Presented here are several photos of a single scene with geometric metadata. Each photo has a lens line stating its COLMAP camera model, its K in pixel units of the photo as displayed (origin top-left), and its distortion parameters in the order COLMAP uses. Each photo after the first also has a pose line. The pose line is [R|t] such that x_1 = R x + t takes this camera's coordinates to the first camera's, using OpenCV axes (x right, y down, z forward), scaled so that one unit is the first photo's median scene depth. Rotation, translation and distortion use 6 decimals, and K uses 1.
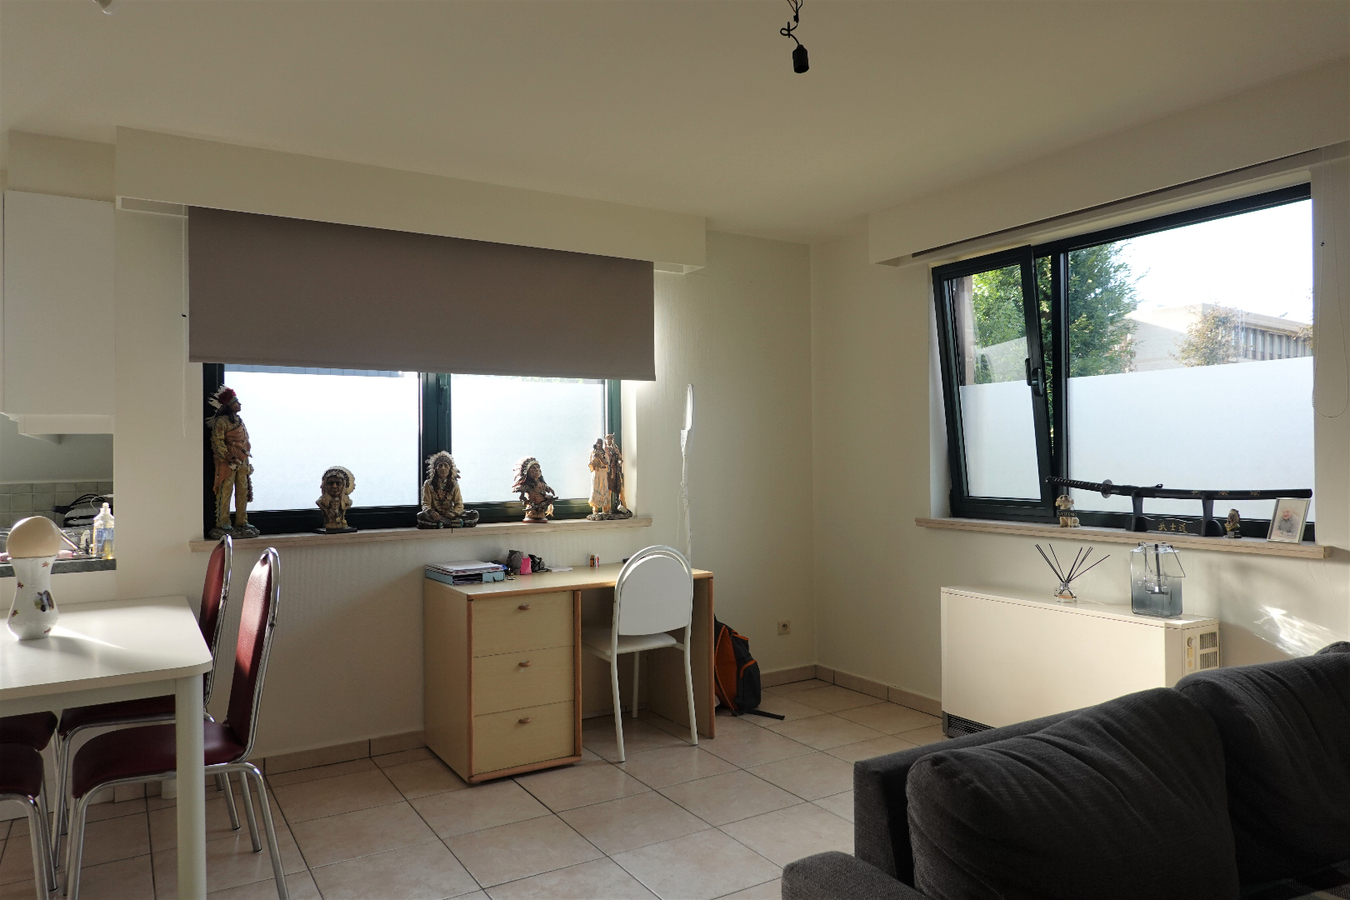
lens RADIAL K [[908.7, 0, 675.0], [0, 908.7, 450.0], [0, 0, 1]] dist [0.003066, 0.001960]
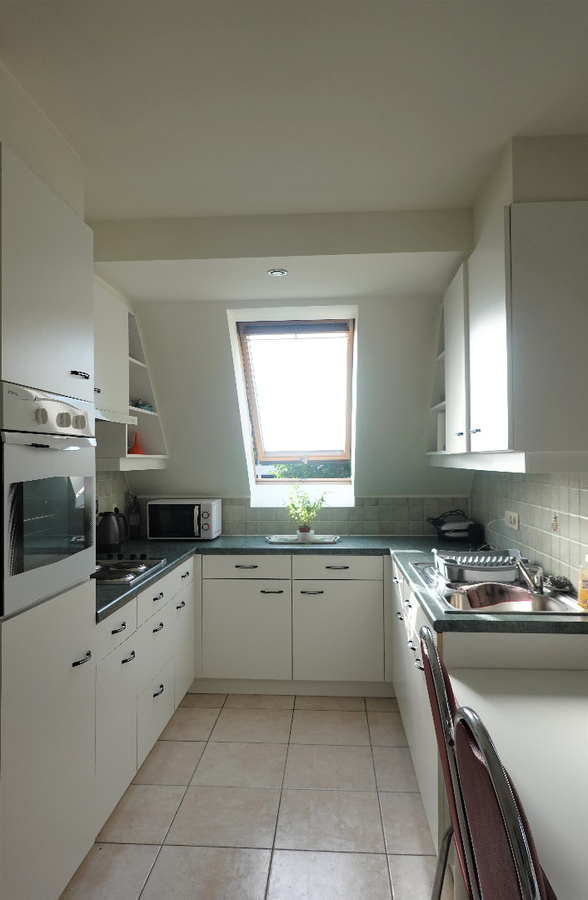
lens RADIAL K [[604.7, 0, 282.0], [0, 604.7, 447.9], [0, 0, 1]] dist [0.002383, -0.000374]
pose [[0.811615, -0.001272, -0.584192, -0.505299], [-0.000773, 0.999994, -0.003251, -0.036296], [0.584192, 0.003090, 0.811609, 0.335563]]
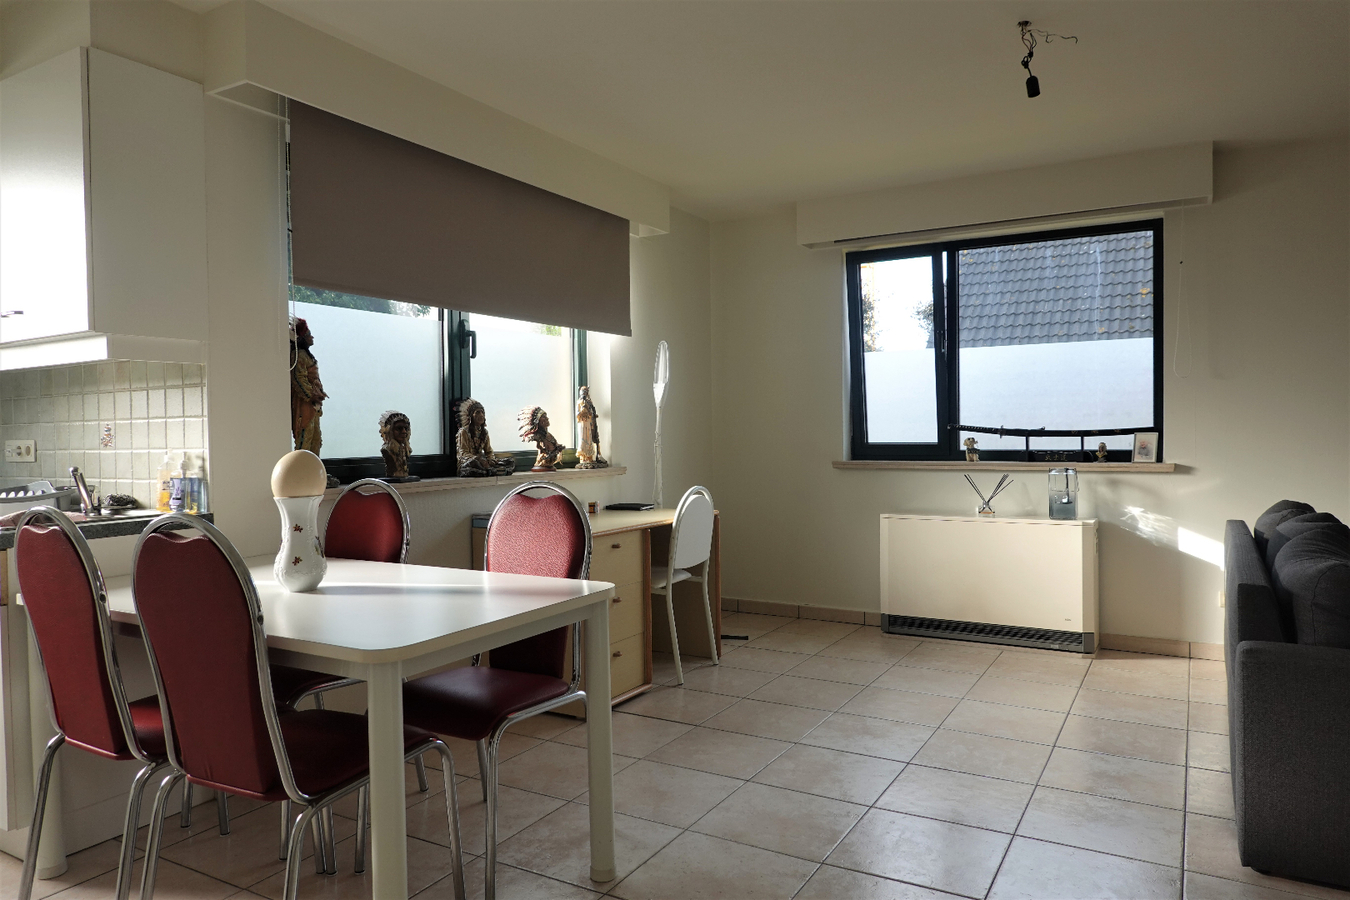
lens RADIAL K [[908.7, 0, 675.0], [0, 908.7, 450.0], [0, 0, 1]] dist [0.003066, 0.001960]
pose [[0.877488, -0.010974, 0.479472, -0.595412], [0.000404, 0.999755, 0.022144, 0.039608], [-0.479598, -0.019237, 0.877278, 0.055776]]
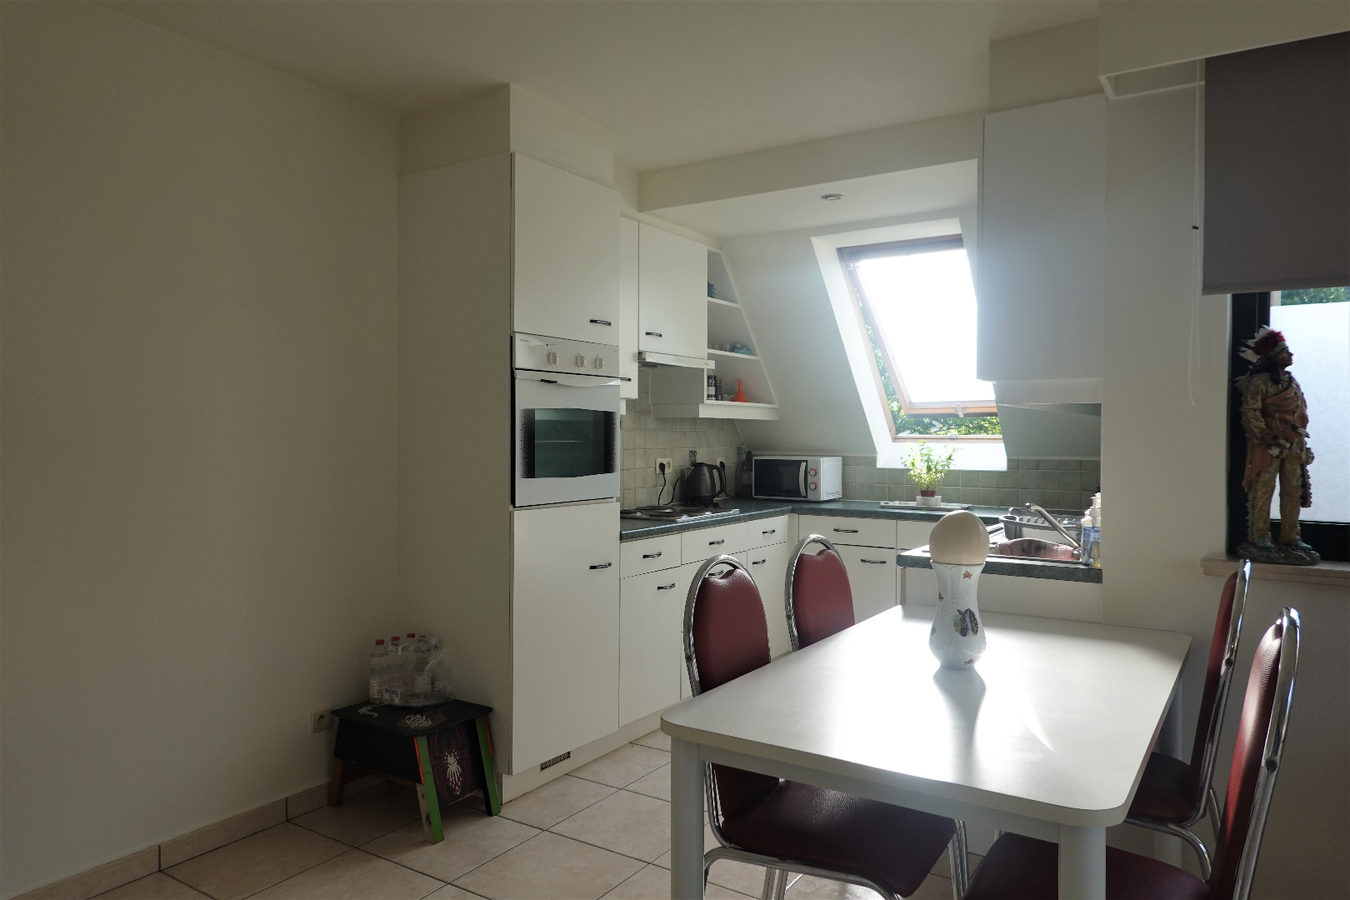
lens RADIAL K [[908.7, 0, 675.0], [0, 908.7, 450.0], [0, 0, 1]] dist [0.003066, 0.001960]
pose [[0.425815, 0.031311, -0.904268, -0.081447], [-0.003195, 0.999447, 0.033102, -0.002727], [0.904805, -0.011207, 0.425679, 0.337249]]
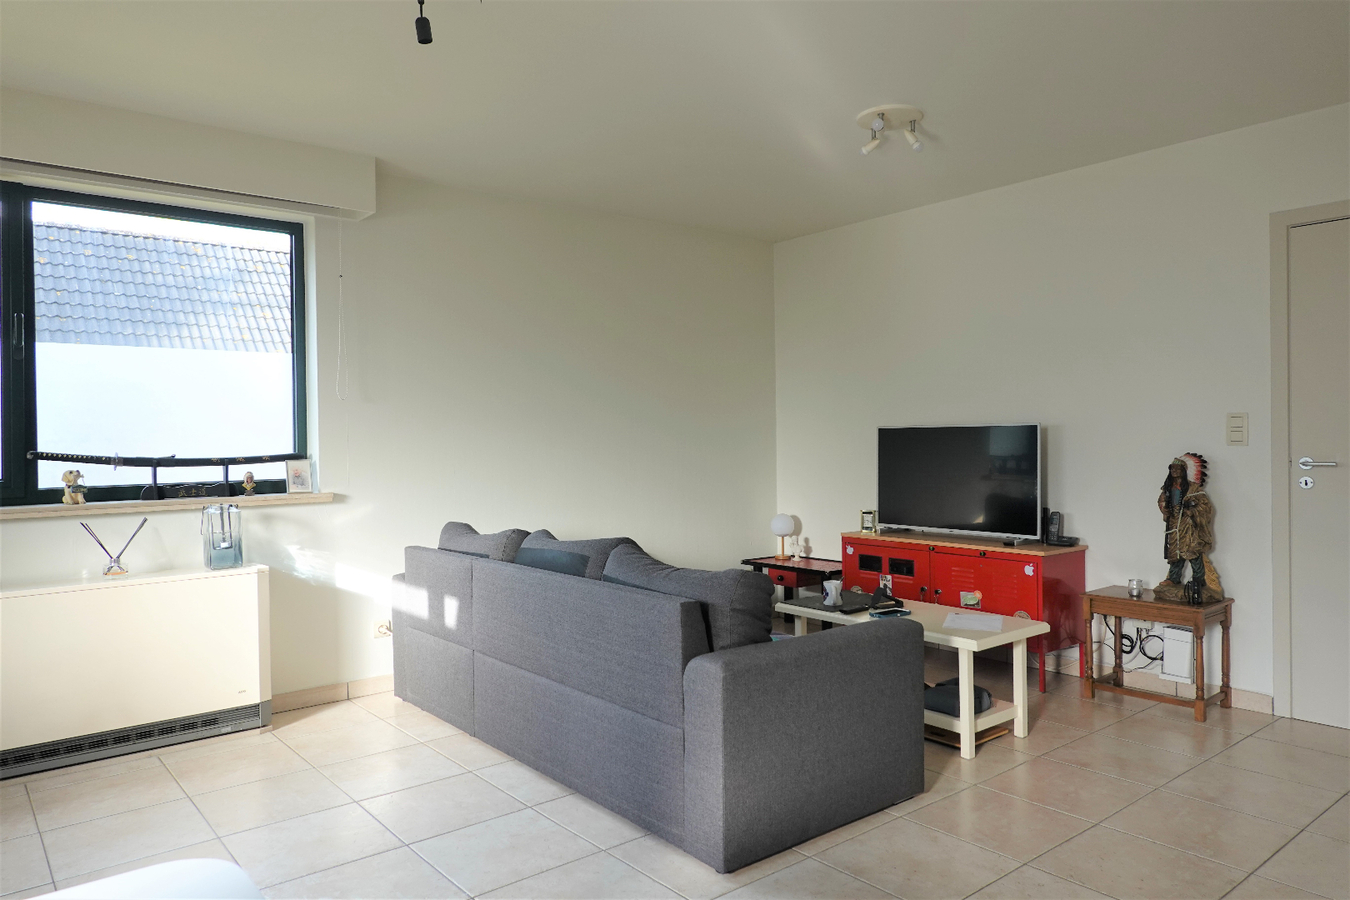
lens RADIAL K [[908.7, 0, 675.0], [0, 908.7, 450.0], [0, 0, 1]] dist [0.003066, 0.001960]
pose [[-0.143506, 0.001210, 0.989649, -0.594656], [0.009760, 0.999952, 0.000193, 0.036471], [-0.989601, 0.009687, -0.143511, 0.545717]]
